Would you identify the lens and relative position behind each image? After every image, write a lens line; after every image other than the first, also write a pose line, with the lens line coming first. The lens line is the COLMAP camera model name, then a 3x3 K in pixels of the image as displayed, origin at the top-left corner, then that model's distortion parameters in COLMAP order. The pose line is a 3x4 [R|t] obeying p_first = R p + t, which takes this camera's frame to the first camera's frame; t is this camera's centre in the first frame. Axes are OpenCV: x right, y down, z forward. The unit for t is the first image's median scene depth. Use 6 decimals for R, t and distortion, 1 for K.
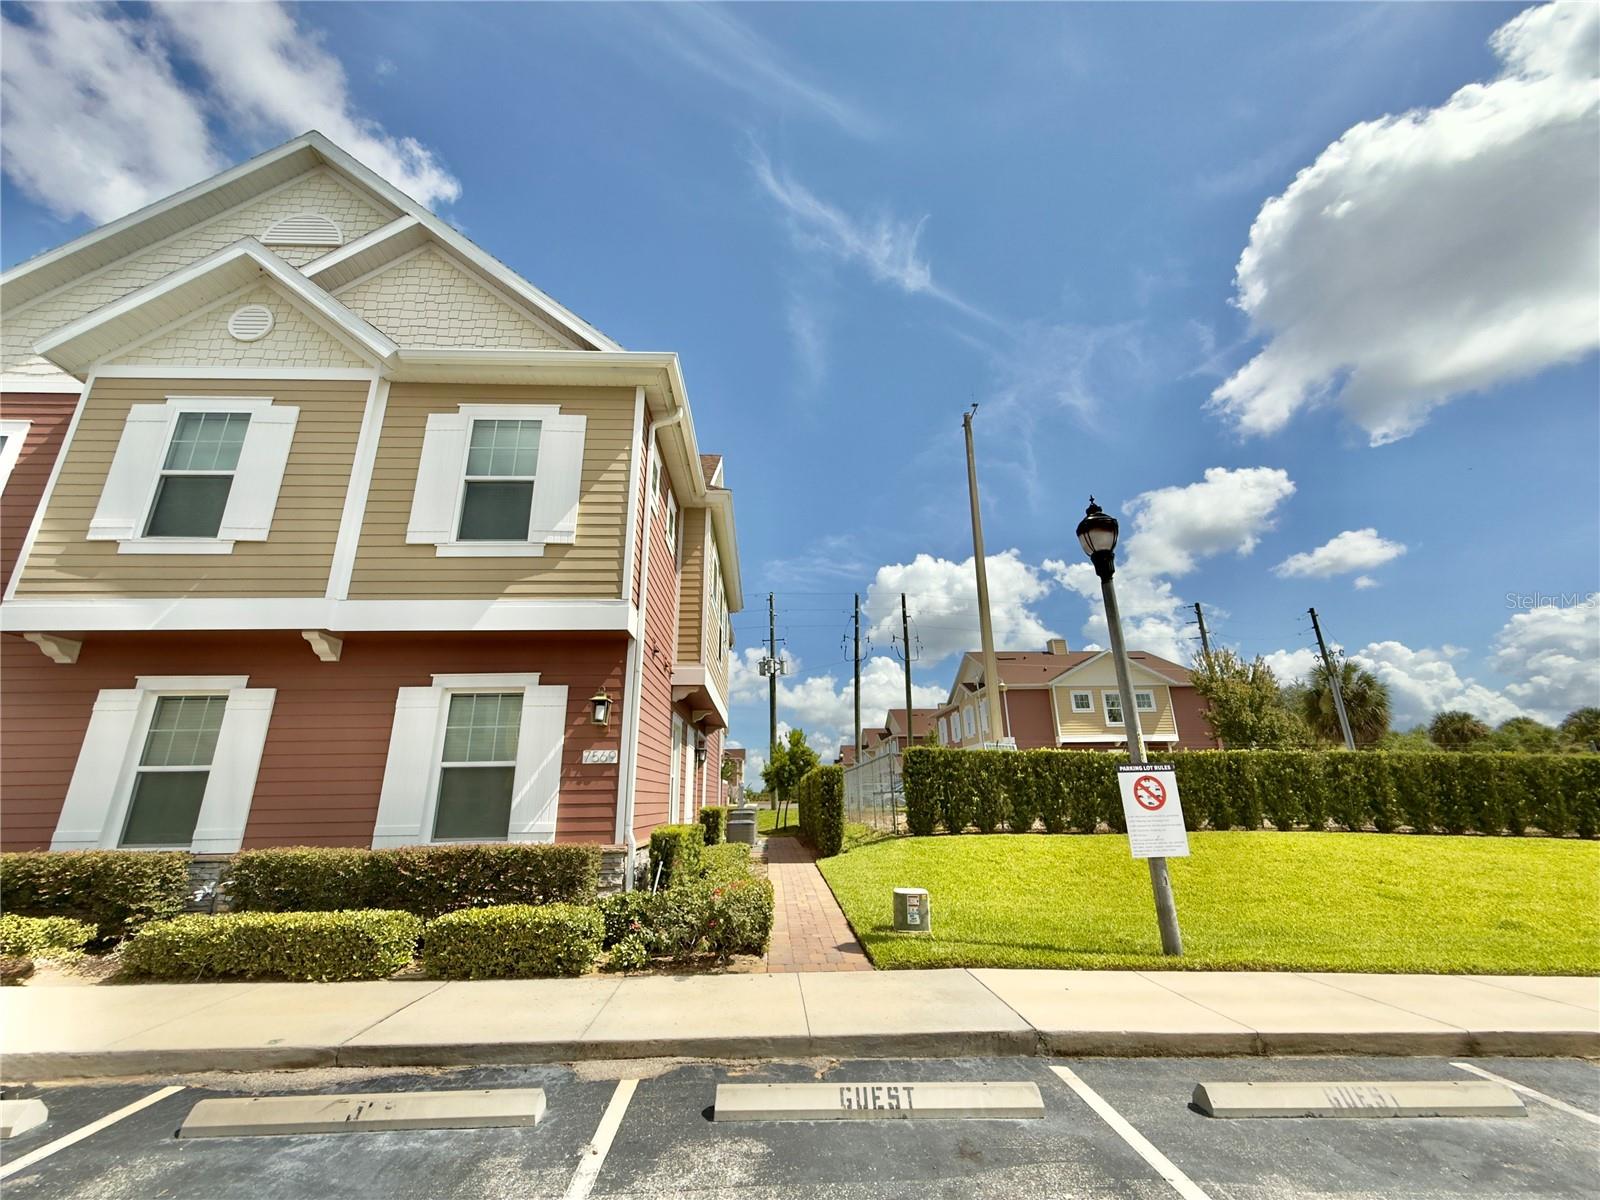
lens RADIAL K [[641.8, 0, 795.1], [0, 641.8, 597.7], [0, 0, 1]] dist [-0.000175, 0.000677]
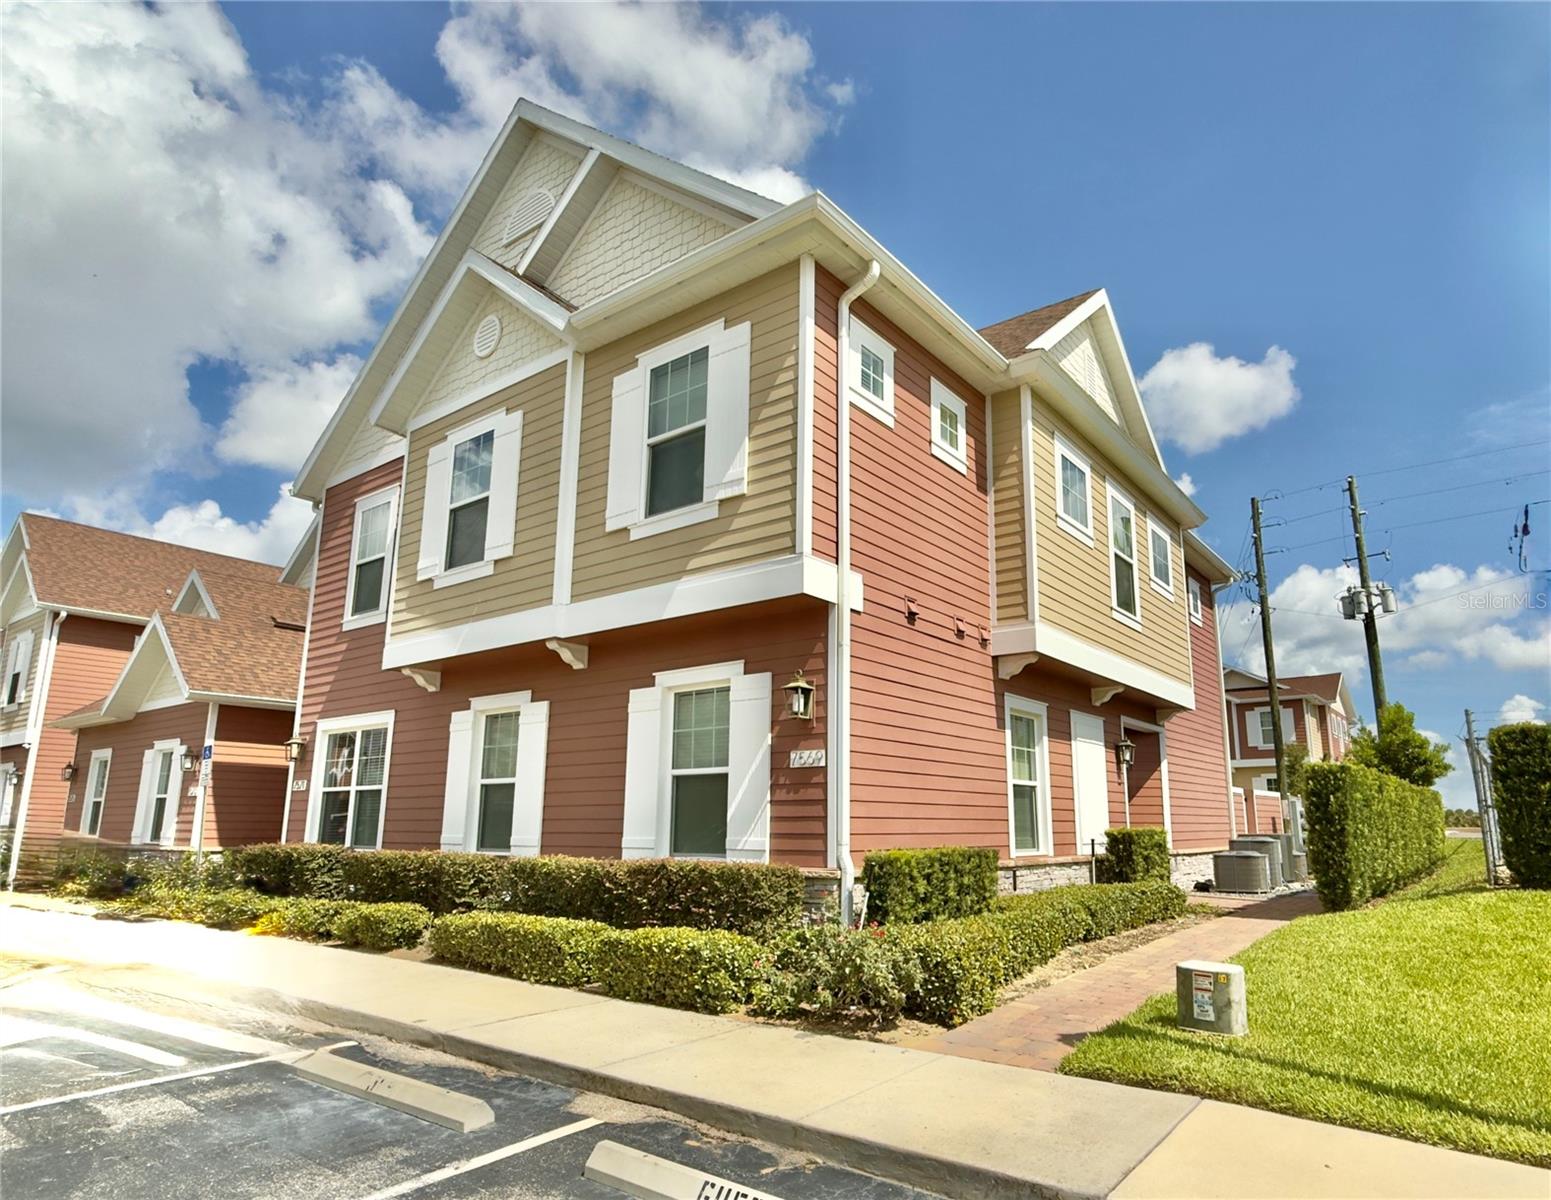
lens RADIAL K [[917.2, 0, 805.5], [0, 917.2, 641.9], [0, 0, 1]] dist [-0.000751, 0.000255]
pose [[0.777285, -0.107701, -0.619861, 0.397517], [0.176708, 0.982952, 0.050798, 0.051290], [0.603823, -0.149019, 0.783065, 0.147418]]
